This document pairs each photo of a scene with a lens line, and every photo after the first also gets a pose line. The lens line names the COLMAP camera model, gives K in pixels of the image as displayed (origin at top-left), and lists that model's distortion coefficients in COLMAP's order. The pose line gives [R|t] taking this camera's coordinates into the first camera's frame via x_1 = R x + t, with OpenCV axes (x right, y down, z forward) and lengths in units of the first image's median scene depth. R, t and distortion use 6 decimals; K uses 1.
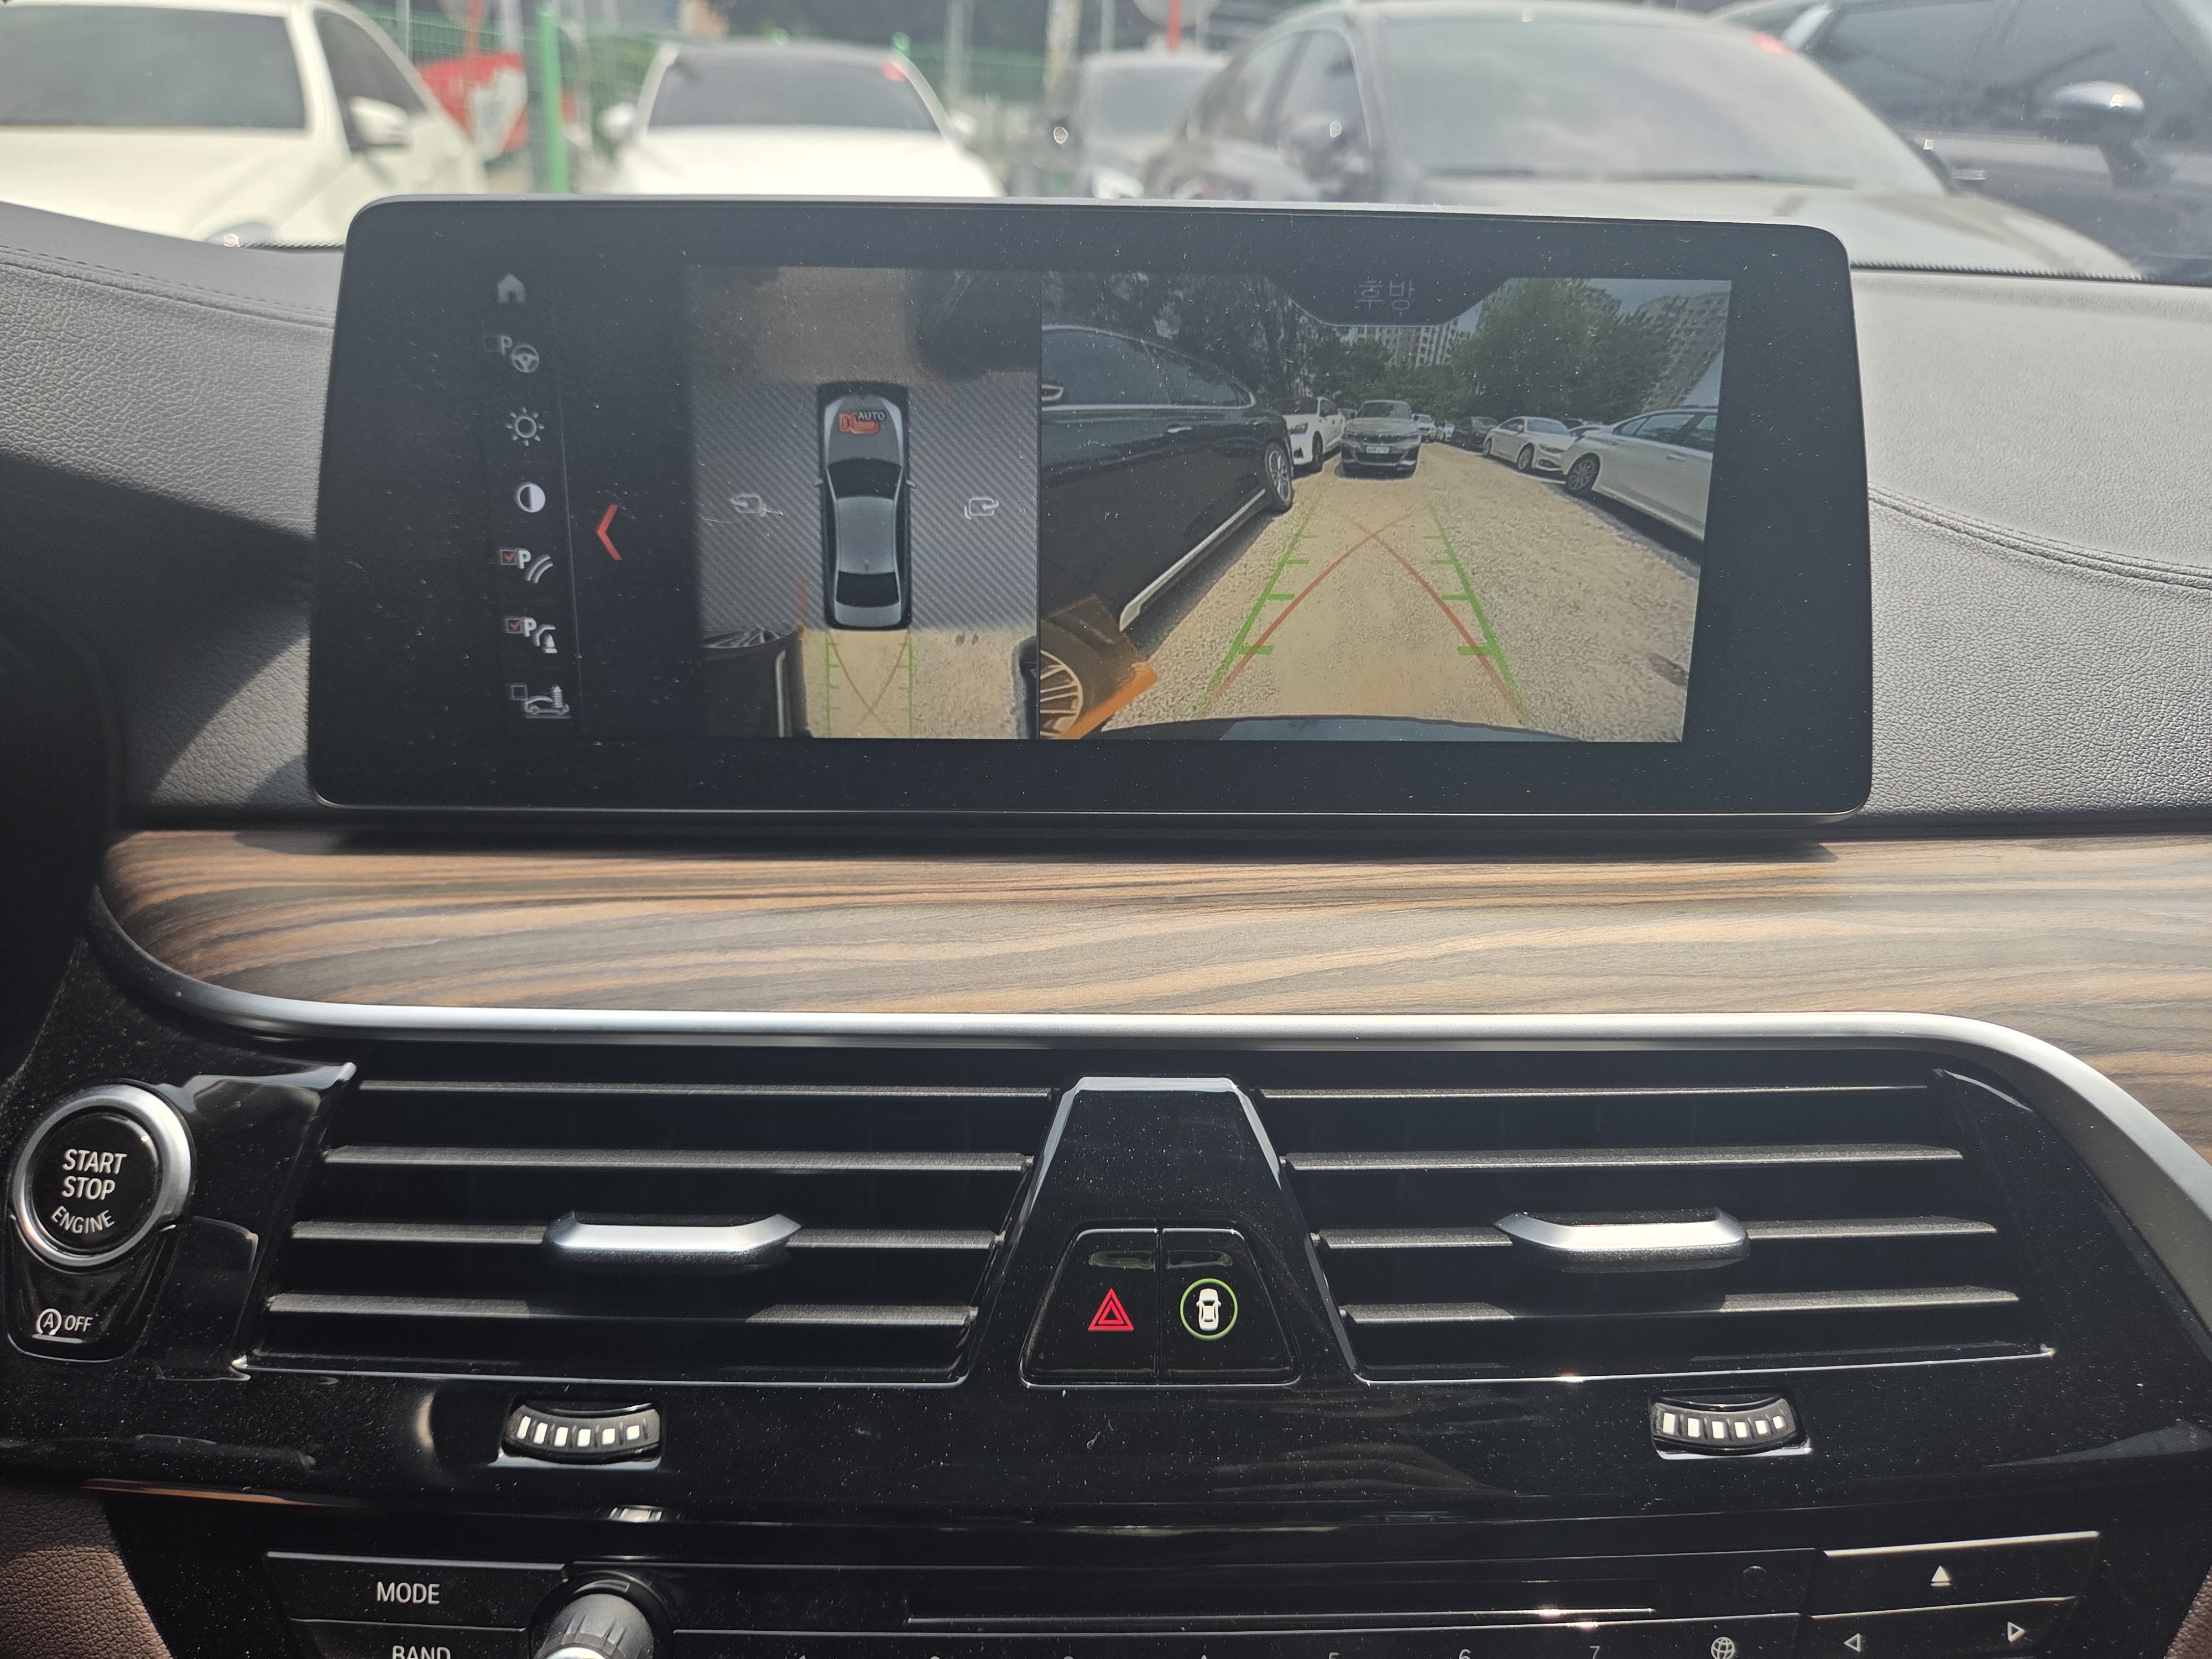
lens RADIAL K [[1511.7, 0, 1094.5], [0, 1511.7, 865.9], [0, 0, 1]] dist [0.042596, -0.046173]
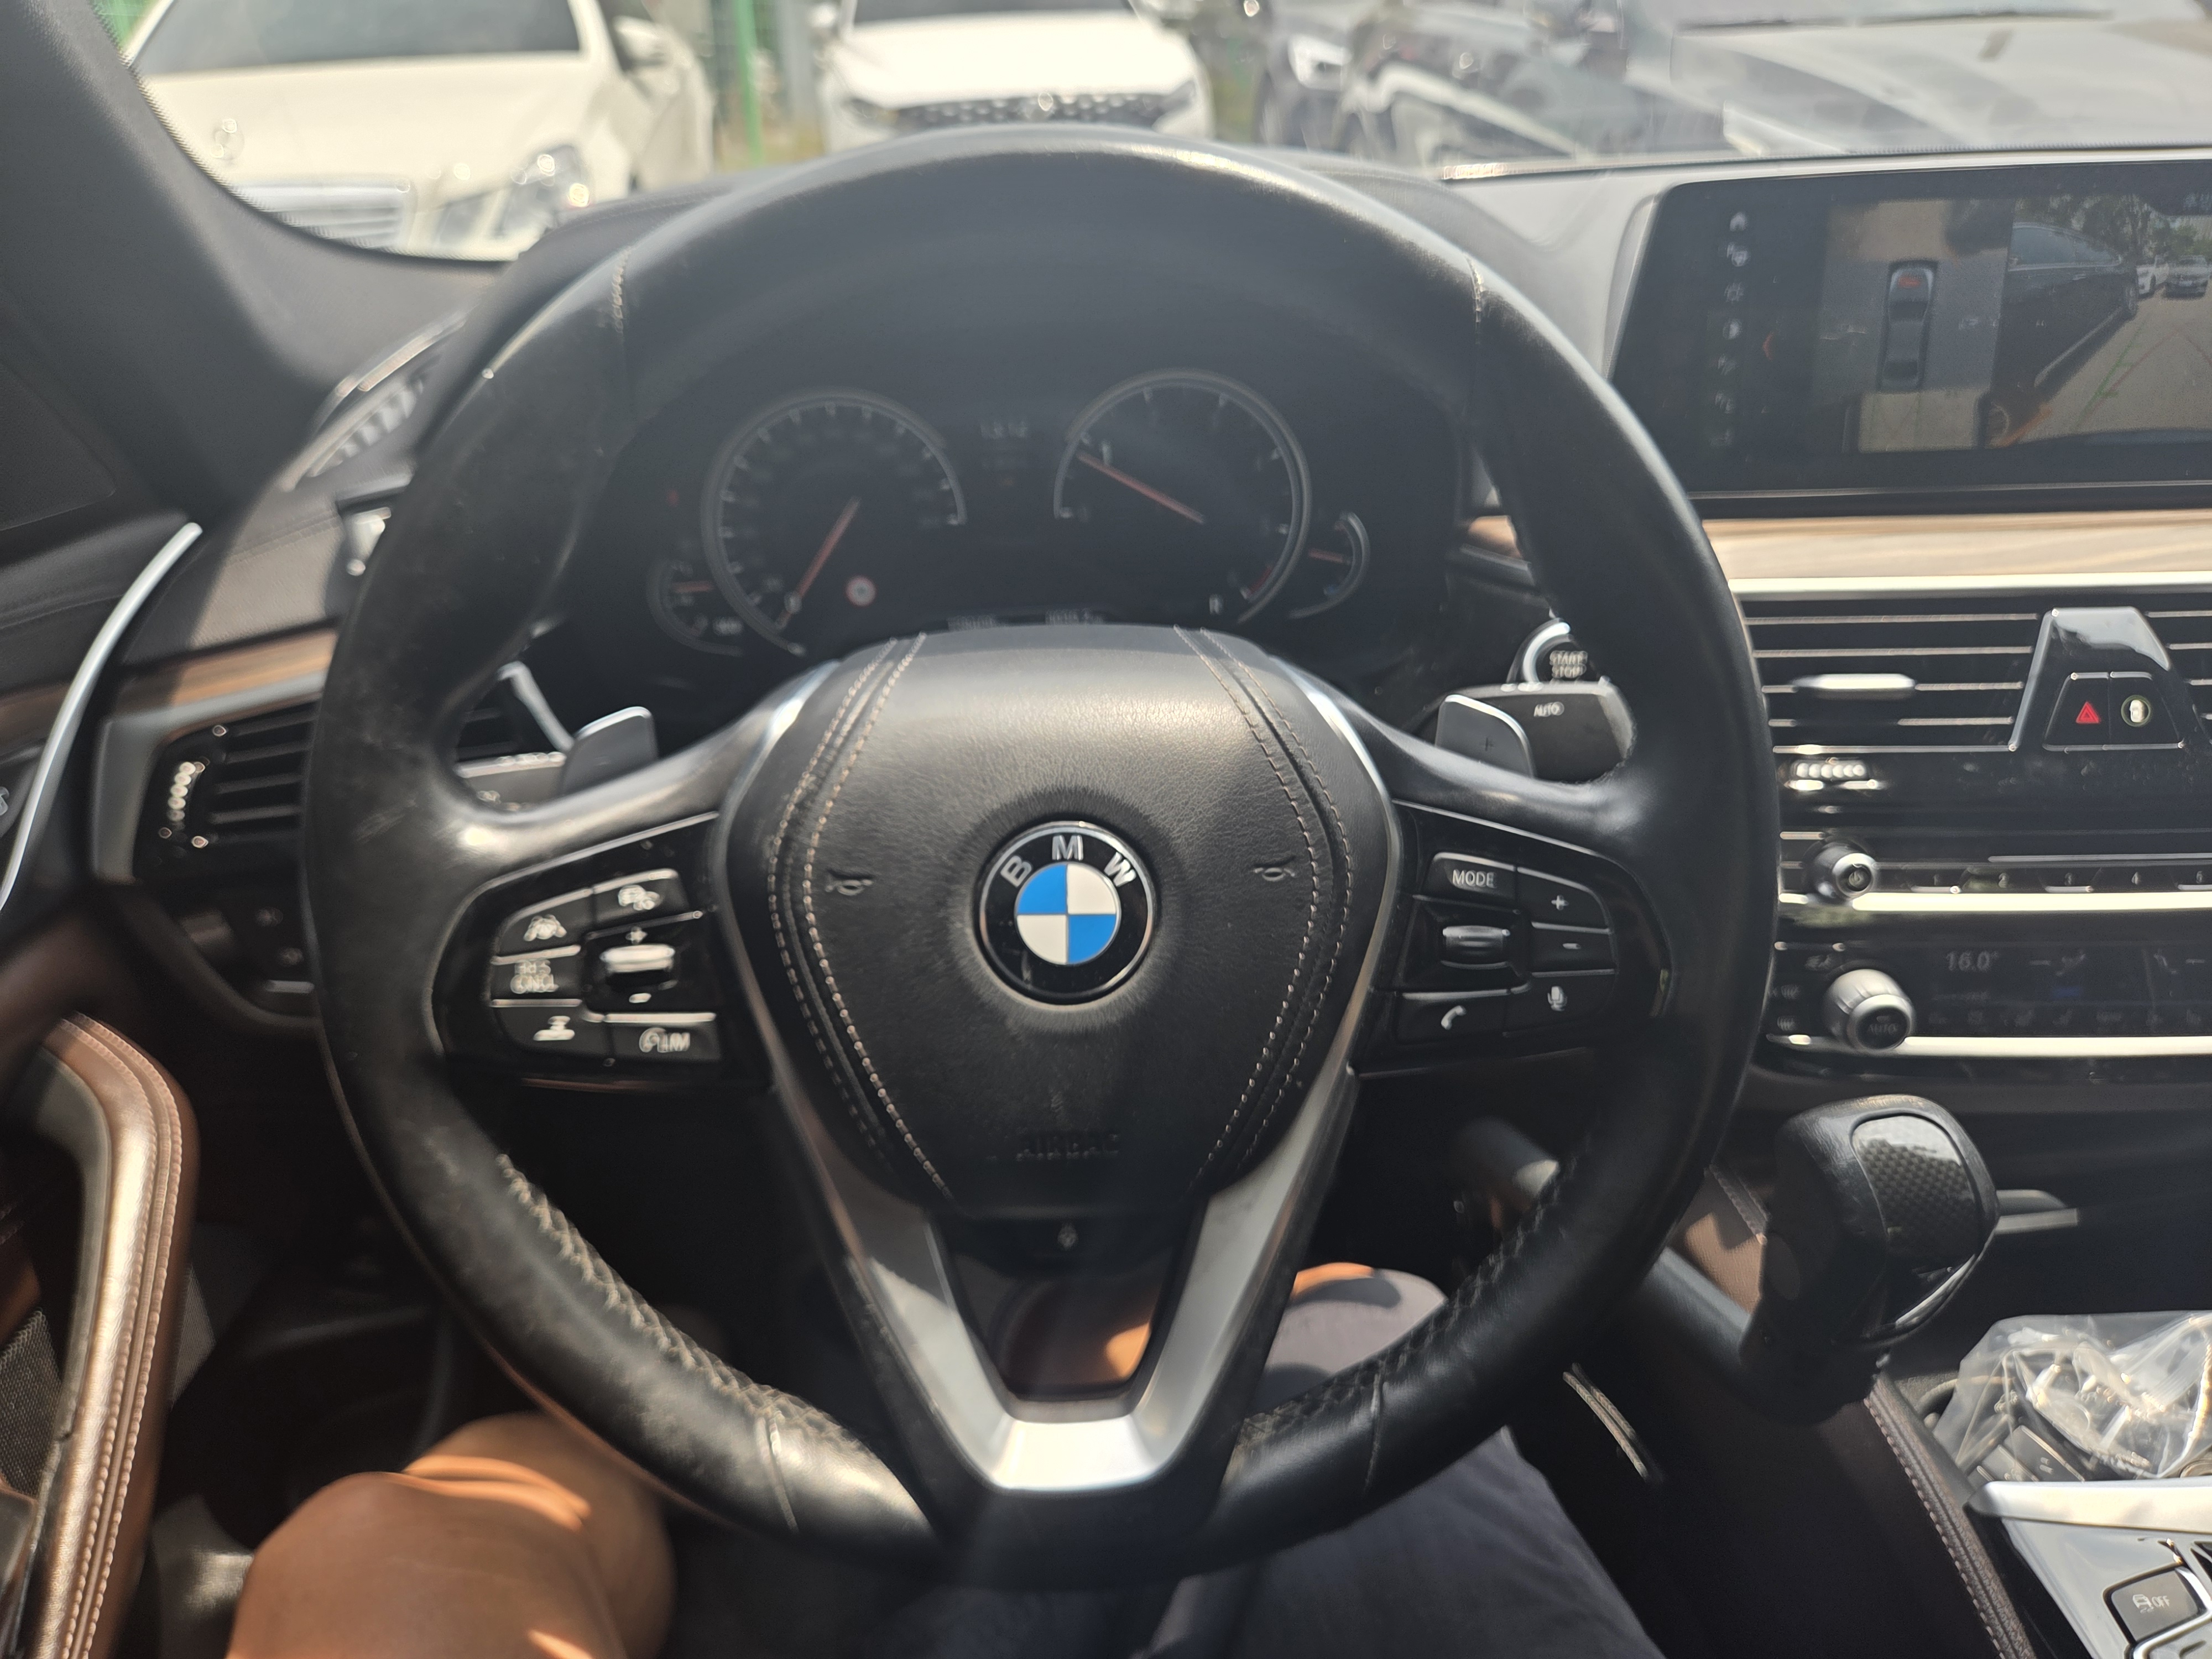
lens RADIAL K [[1511.7, 0, 1067.6], [0, 1511.7, 828.2], [0, 0, 1]] dist [0.042596, -0.046173]
pose [[0.994906, -0.014165, -0.099808, -1.054946], [0.019423, 0.998463, 0.051914, 0.286073], [0.098920, -0.053588, 0.993651, -1.091329]]
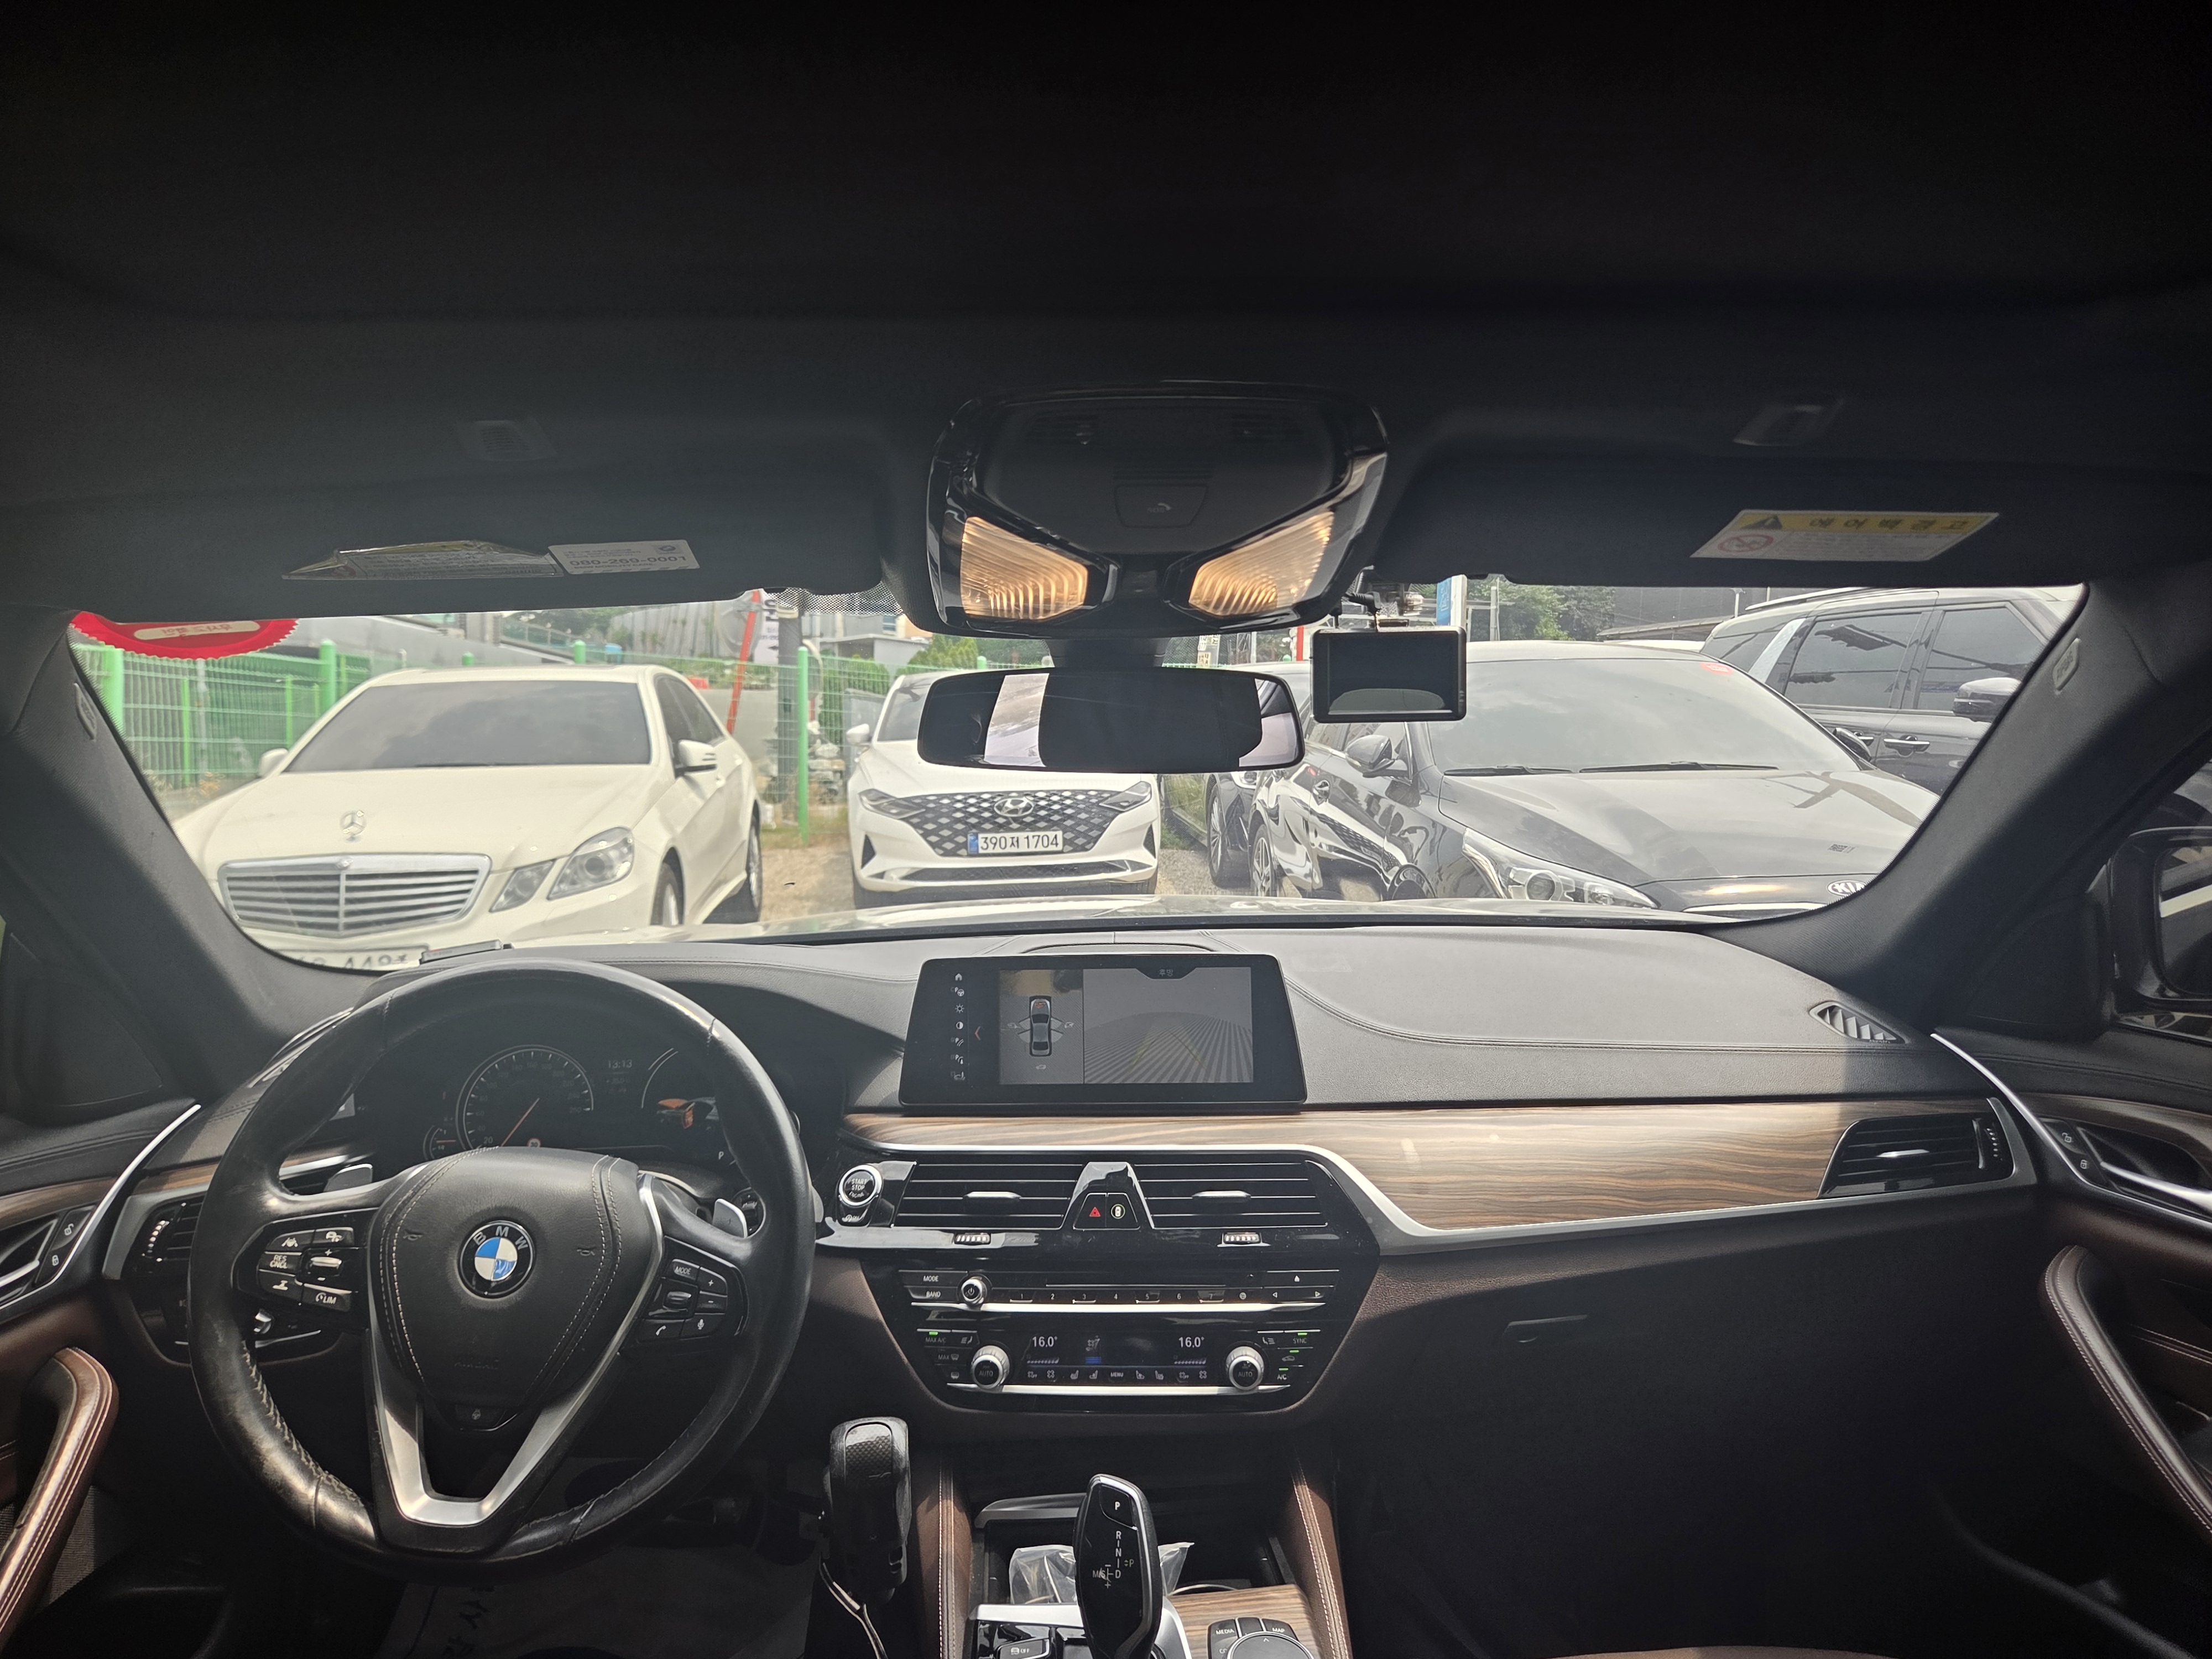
lens RADIAL K [[1511.7, 0, 1111.3], [0, 1511.7, 821.8], [0, 0, 1]] dist [0.042596, -0.046173]
pose [[0.995029, -0.033116, -0.093924, 0.444130], [-0.001822, 0.936885, -0.349634, 0.683138], [0.099574, 0.348067, 0.932166, -3.012018]]
